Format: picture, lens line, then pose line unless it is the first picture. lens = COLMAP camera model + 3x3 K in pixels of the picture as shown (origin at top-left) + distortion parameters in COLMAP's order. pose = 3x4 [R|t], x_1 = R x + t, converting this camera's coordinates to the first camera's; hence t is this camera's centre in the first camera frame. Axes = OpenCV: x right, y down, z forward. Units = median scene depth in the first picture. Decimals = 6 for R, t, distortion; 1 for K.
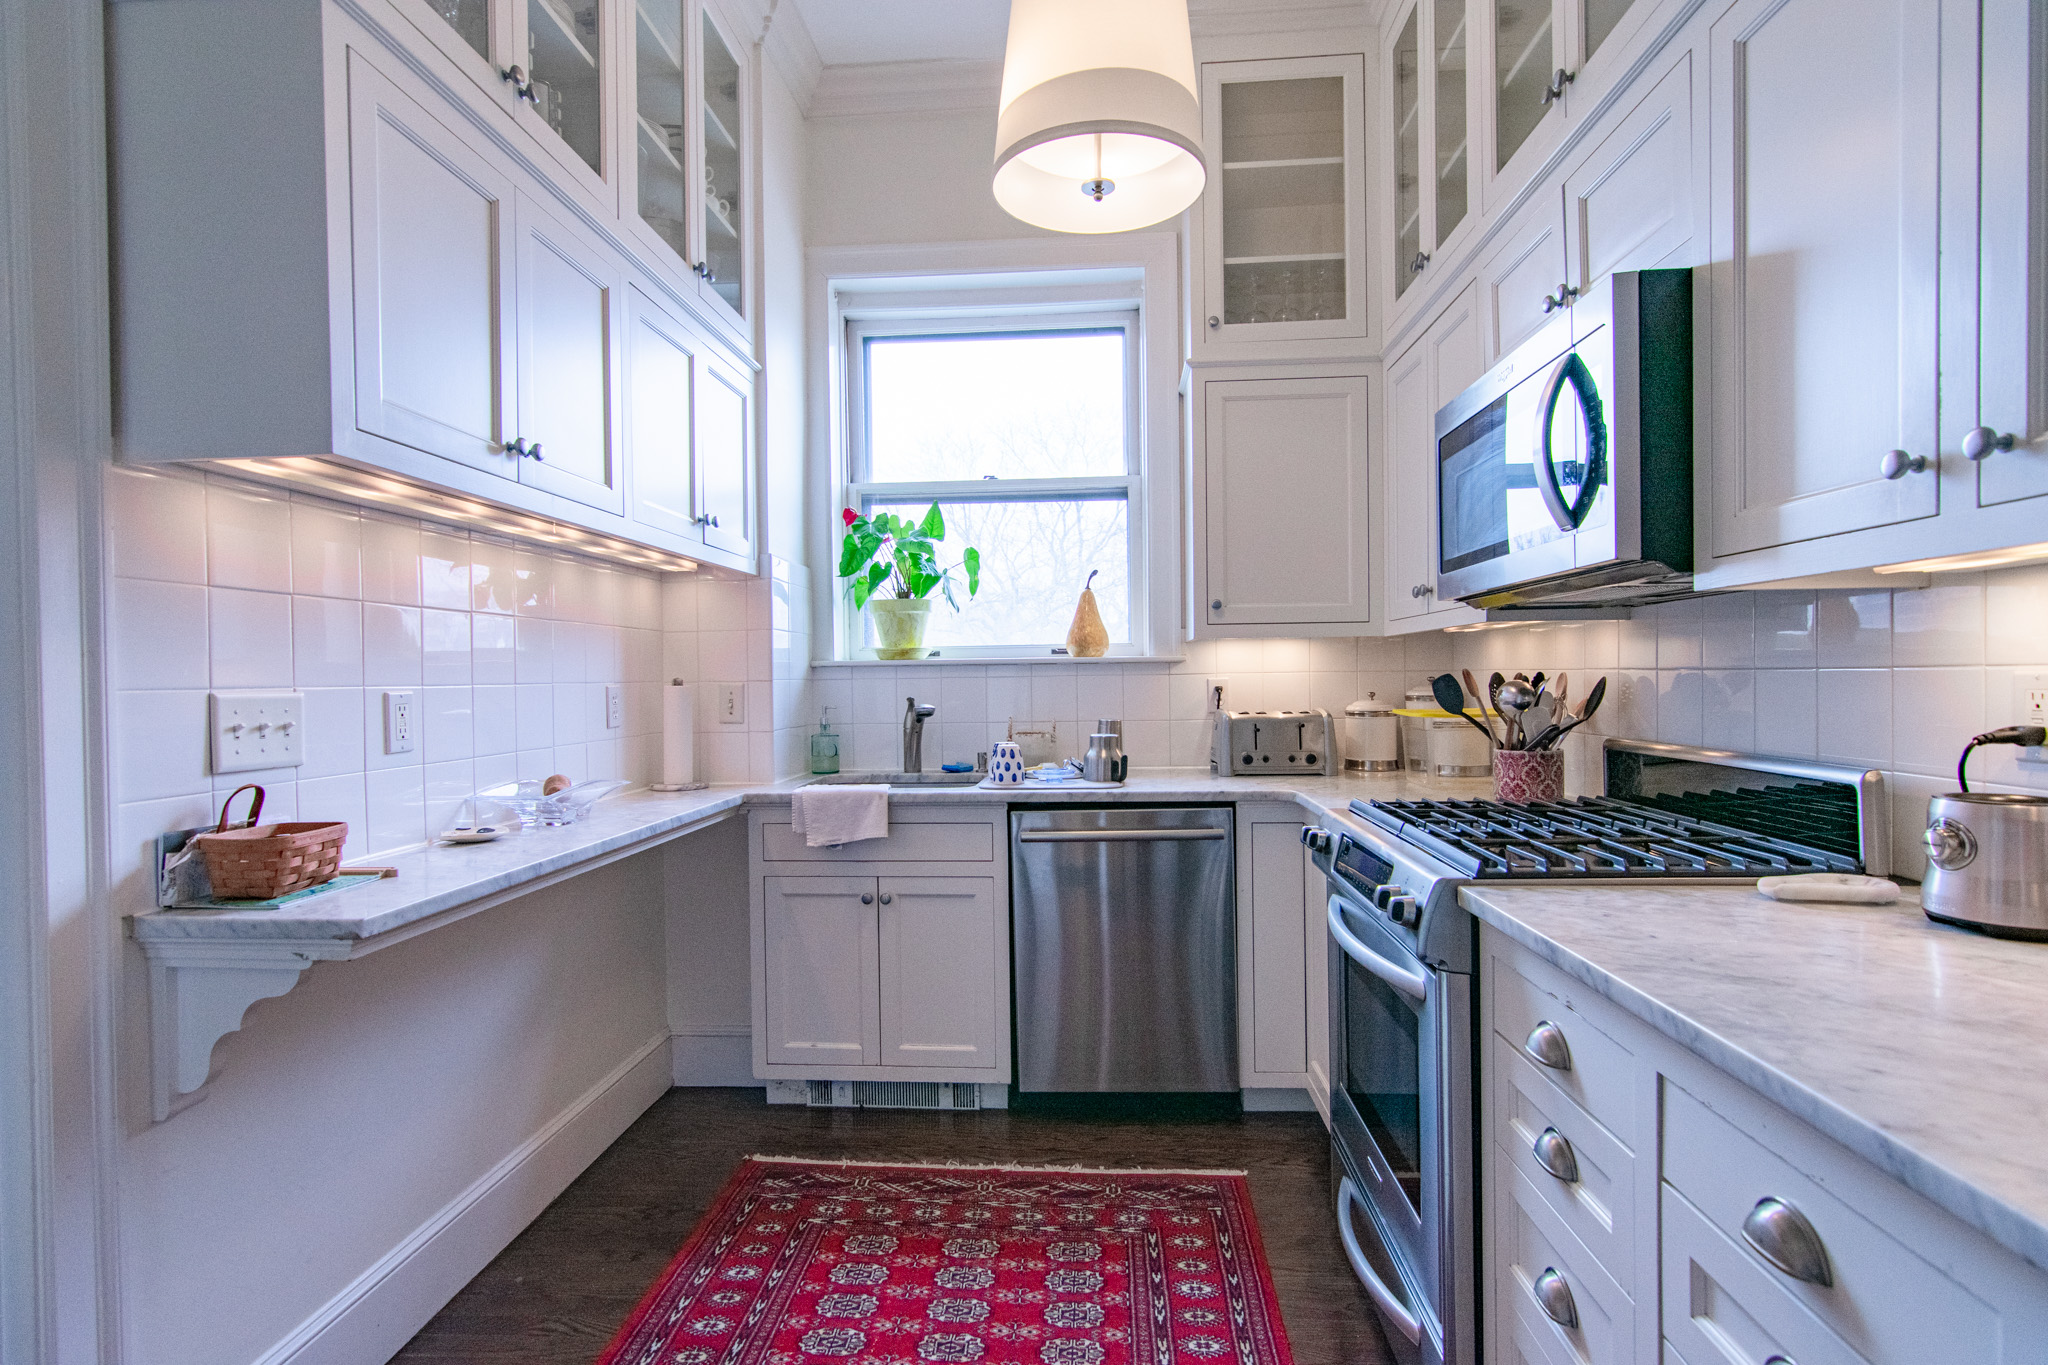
lens RADIAL K [[995.0, 0, 1033.5], [0, 995.0, 684.1], [0, 0, 1]] dist [-0.005393, 0.003878]
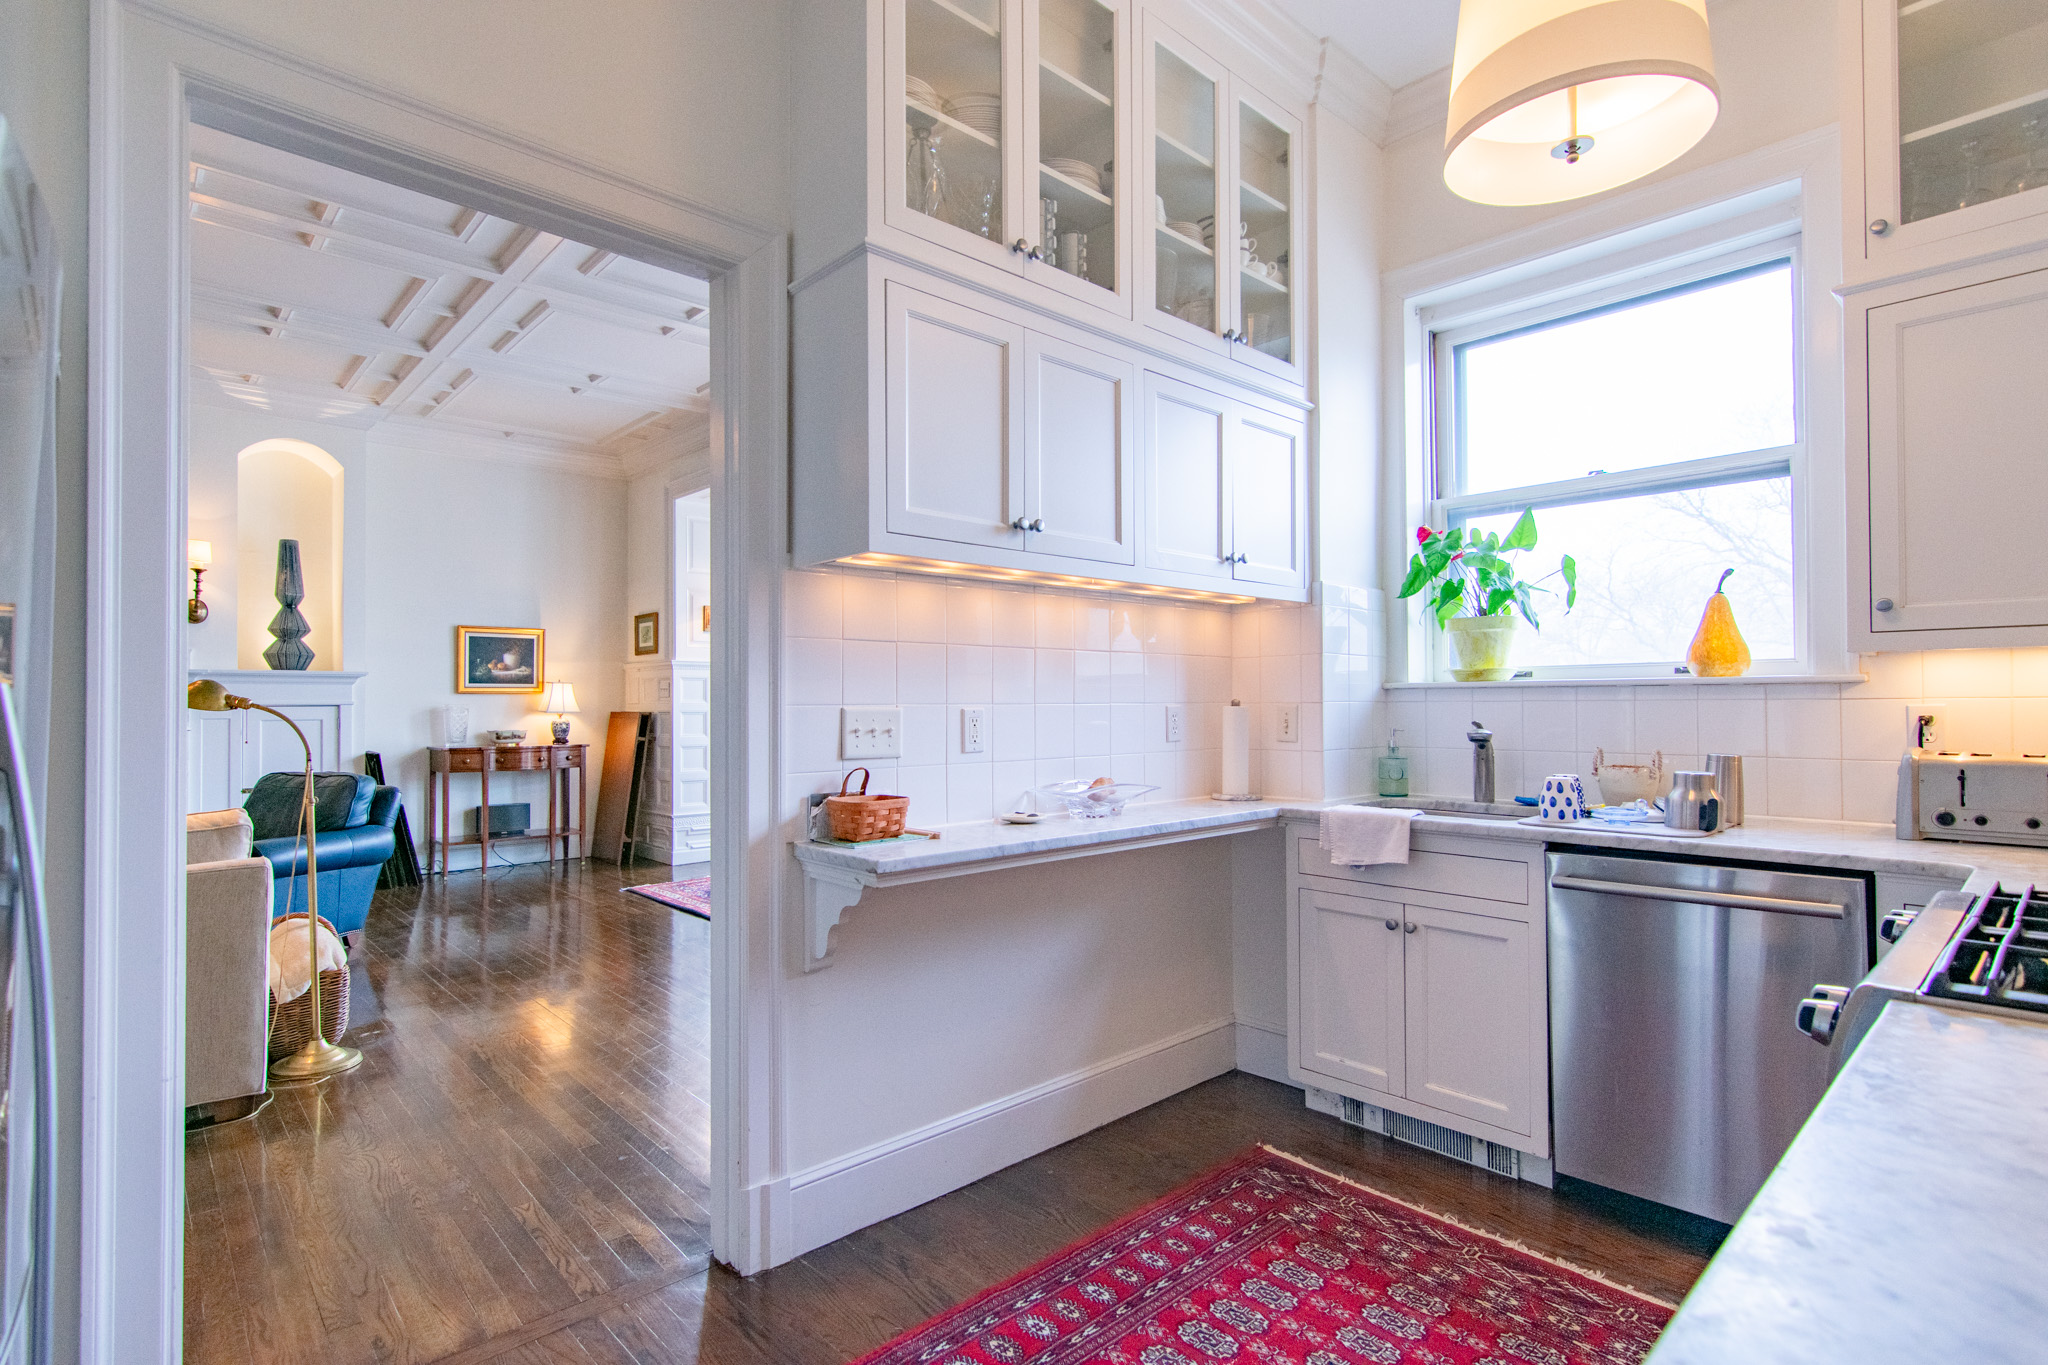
lens RADIAL K [[995.0, 0, 1021.4], [0, 995.0, 682.8], [0, 0, 1]] dist [-0.005393, 0.003878]
pose [[0.730240, -0.004481, -0.683176, 0.242043], [-0.010126, 0.999798, -0.017382, -0.003129], [0.683115, 0.019610, 0.730047, 0.024498]]
